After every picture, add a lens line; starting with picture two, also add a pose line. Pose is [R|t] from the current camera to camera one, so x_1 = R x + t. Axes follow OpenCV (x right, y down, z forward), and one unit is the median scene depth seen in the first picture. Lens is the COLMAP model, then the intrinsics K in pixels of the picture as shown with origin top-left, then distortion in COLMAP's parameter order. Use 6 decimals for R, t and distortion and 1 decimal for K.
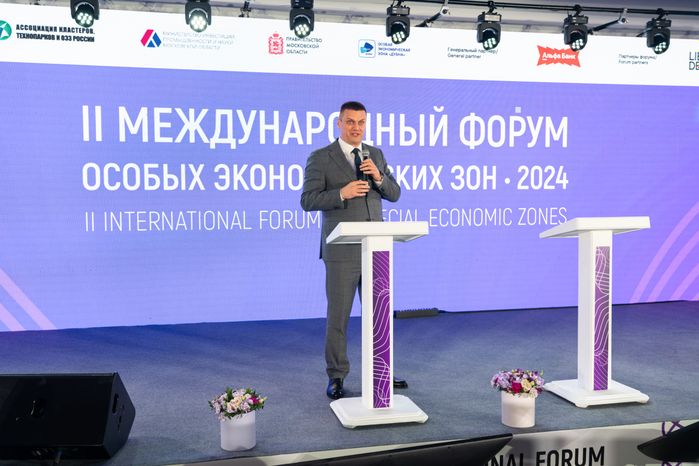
lens RADIAL K [[679.3, 0, 349.6], [0, 679.3, 231.6], [0, 0, 1]] dist [0.084080, 0.000000]
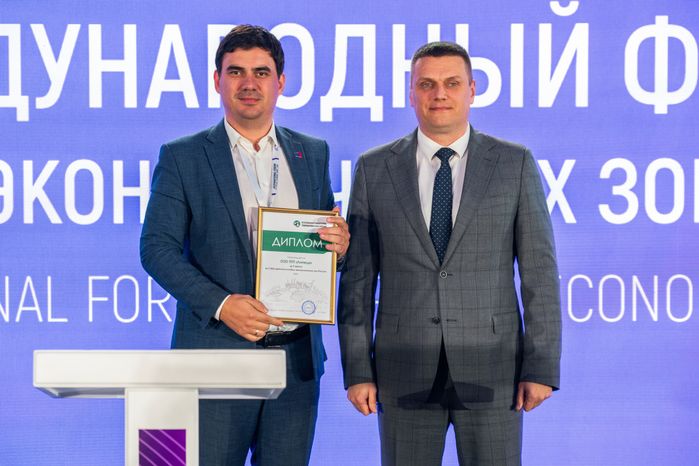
lens RADIAL K [[1722.2, 0, 343.5], [0, 1722.2, 274.1], [0, 0, 1]] dist [0.217418, 0.000000]
pose [[0.973640, 0.007721, -0.227961, 0.242544], [-0.014983, 0.999433, -0.030141, -0.003630], [0.227600, 0.032762, 0.973204, 0.051317]]
